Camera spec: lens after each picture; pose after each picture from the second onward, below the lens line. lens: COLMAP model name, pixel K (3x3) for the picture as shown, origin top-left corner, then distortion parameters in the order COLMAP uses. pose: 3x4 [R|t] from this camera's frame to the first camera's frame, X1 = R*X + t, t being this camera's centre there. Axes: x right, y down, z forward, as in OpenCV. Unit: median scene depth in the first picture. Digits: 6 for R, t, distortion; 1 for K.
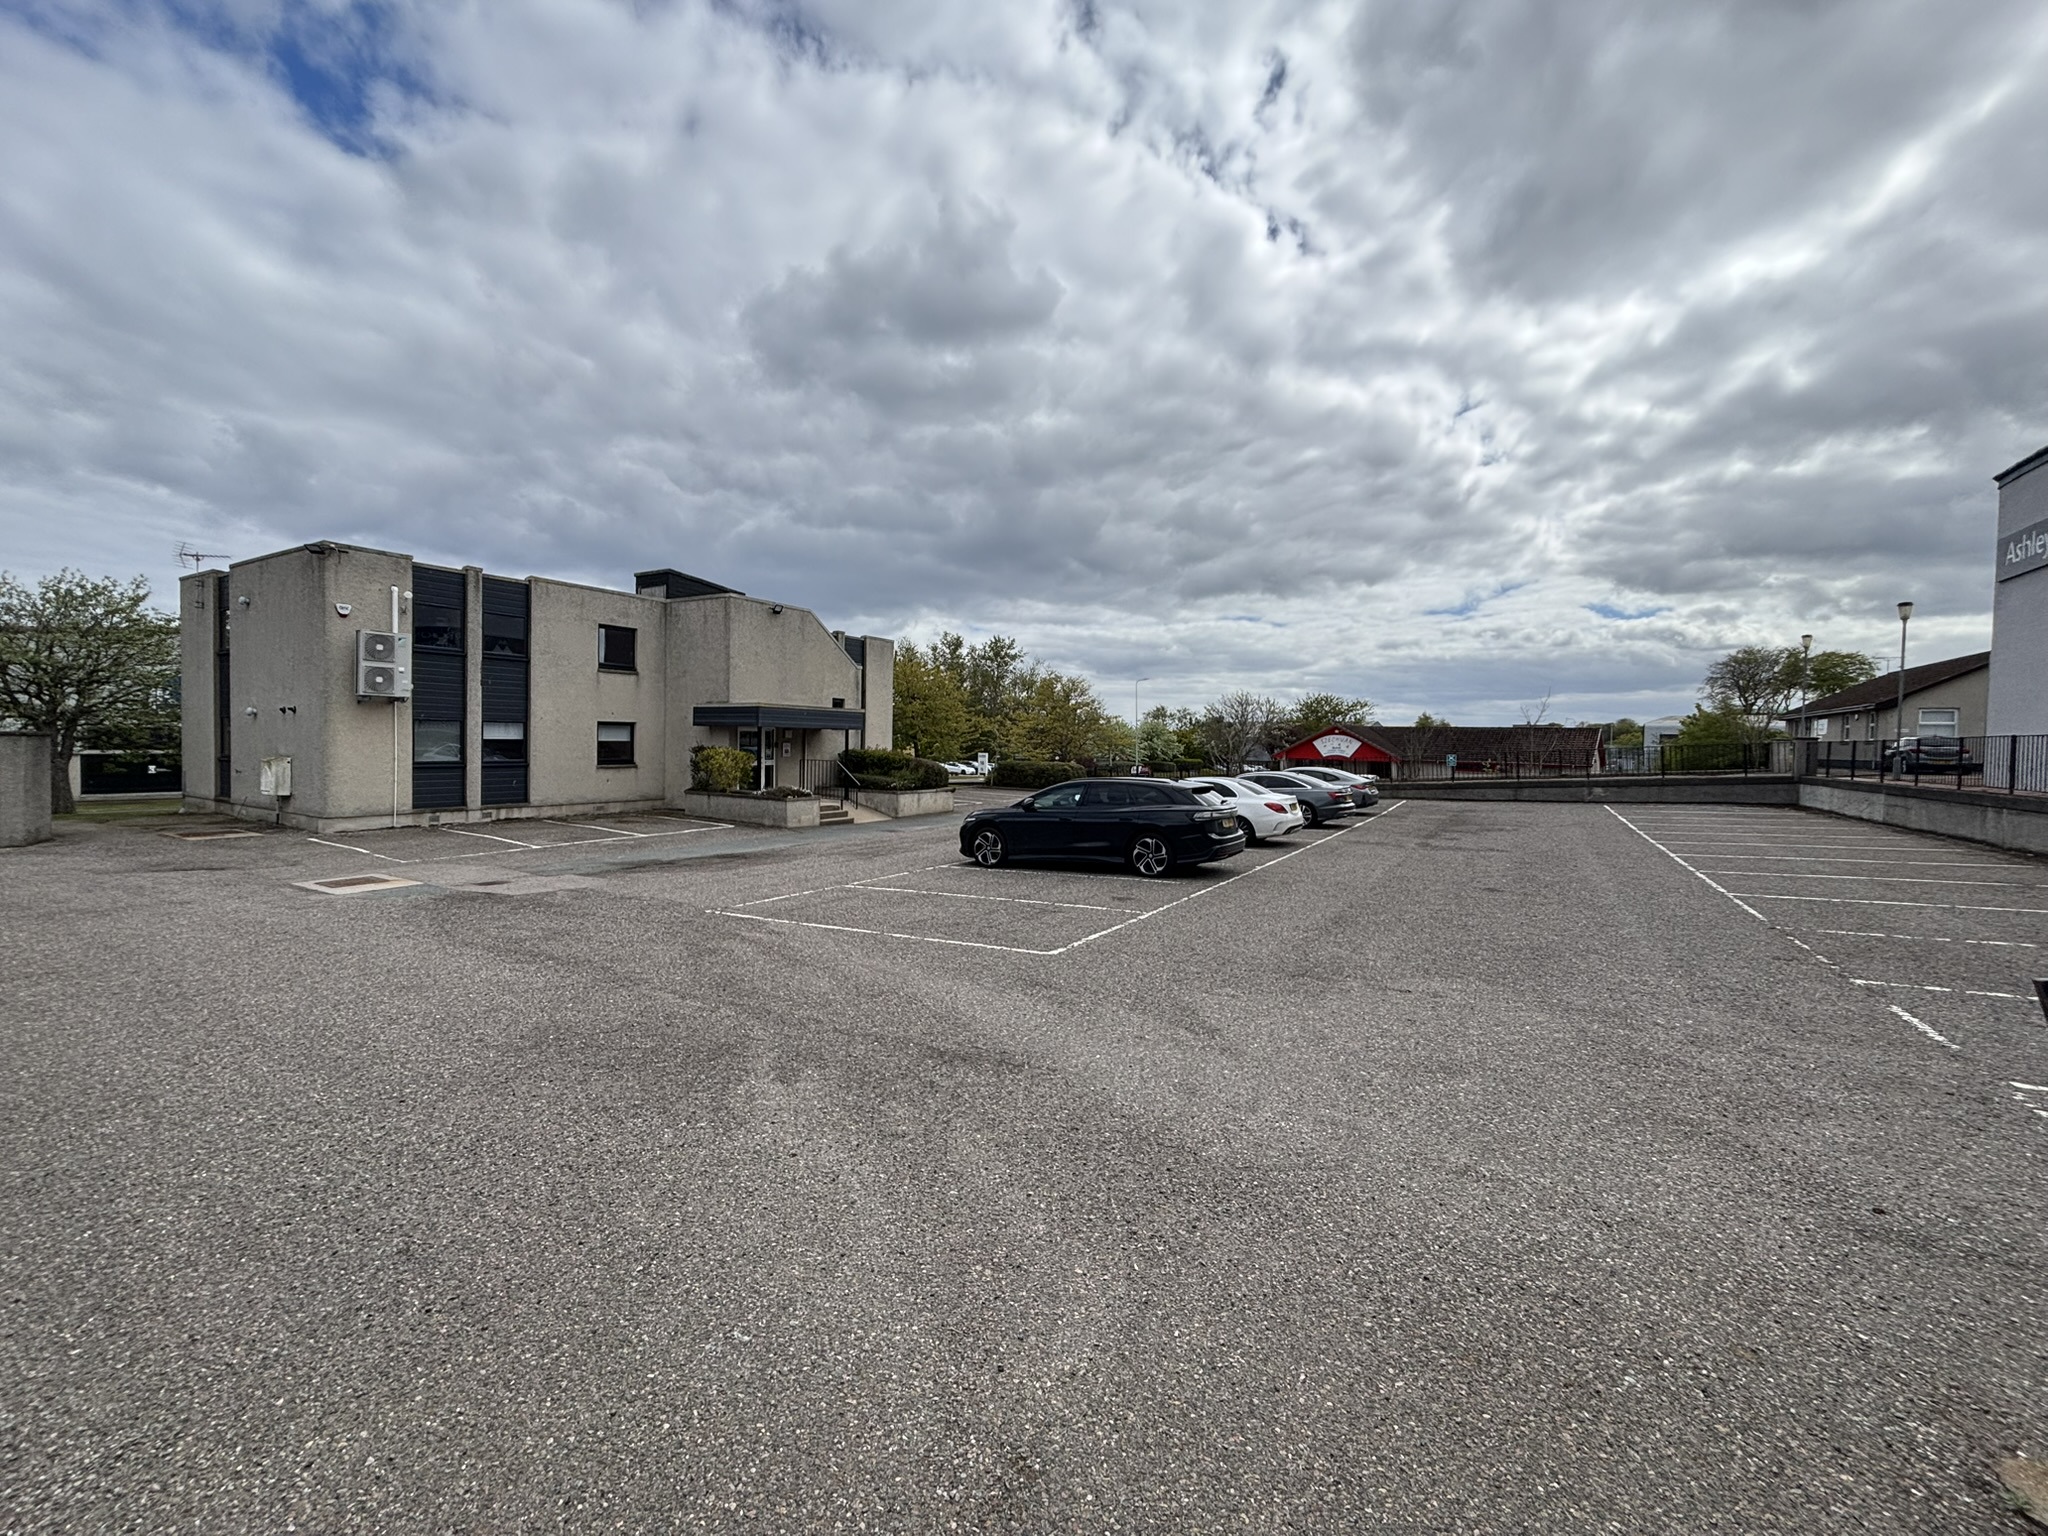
lens RADIAL K [[812.5, 0, 1024.0], [0, 812.5, 768.0], [0, 0, 1]] dist [-0.006265, 0.004787]
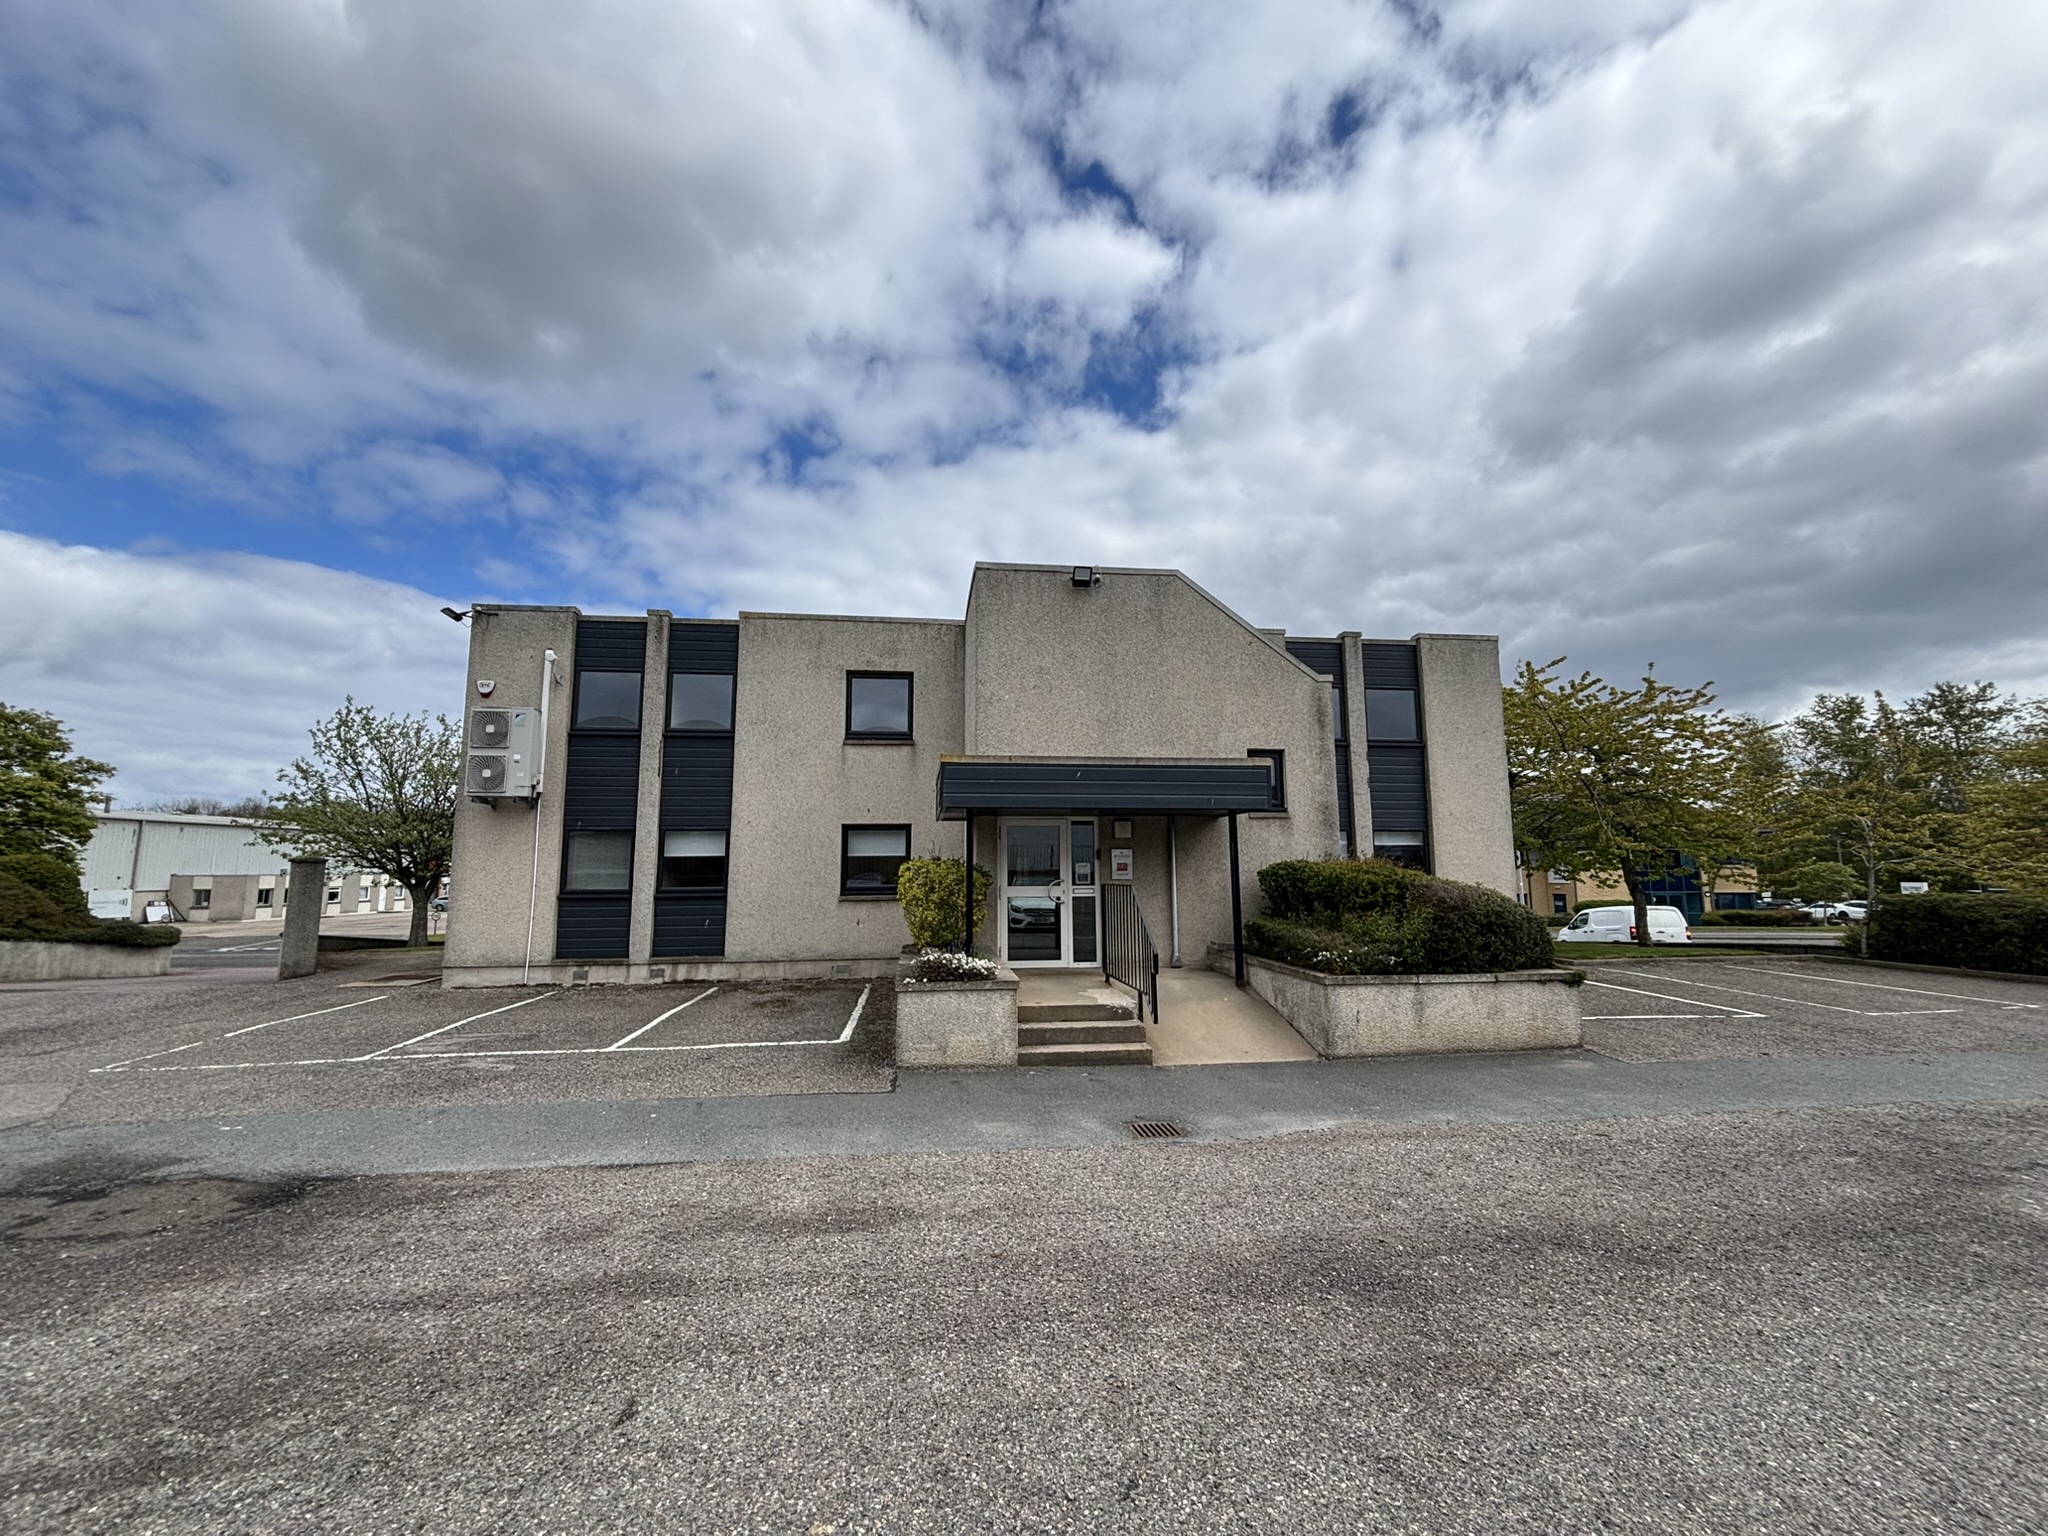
lens RADIAL K [[812.5, 0, 1024.0], [0, 812.5, 768.0], [0, 0, 1]] dist [-0.006265, 0.004787]
pose [[0.616222, -0.123709, -0.777796, 0.007034], [-0.007623, 0.986603, -0.162960, -0.000090], [0.787536, 0.106348, 0.607023, 0.118601]]
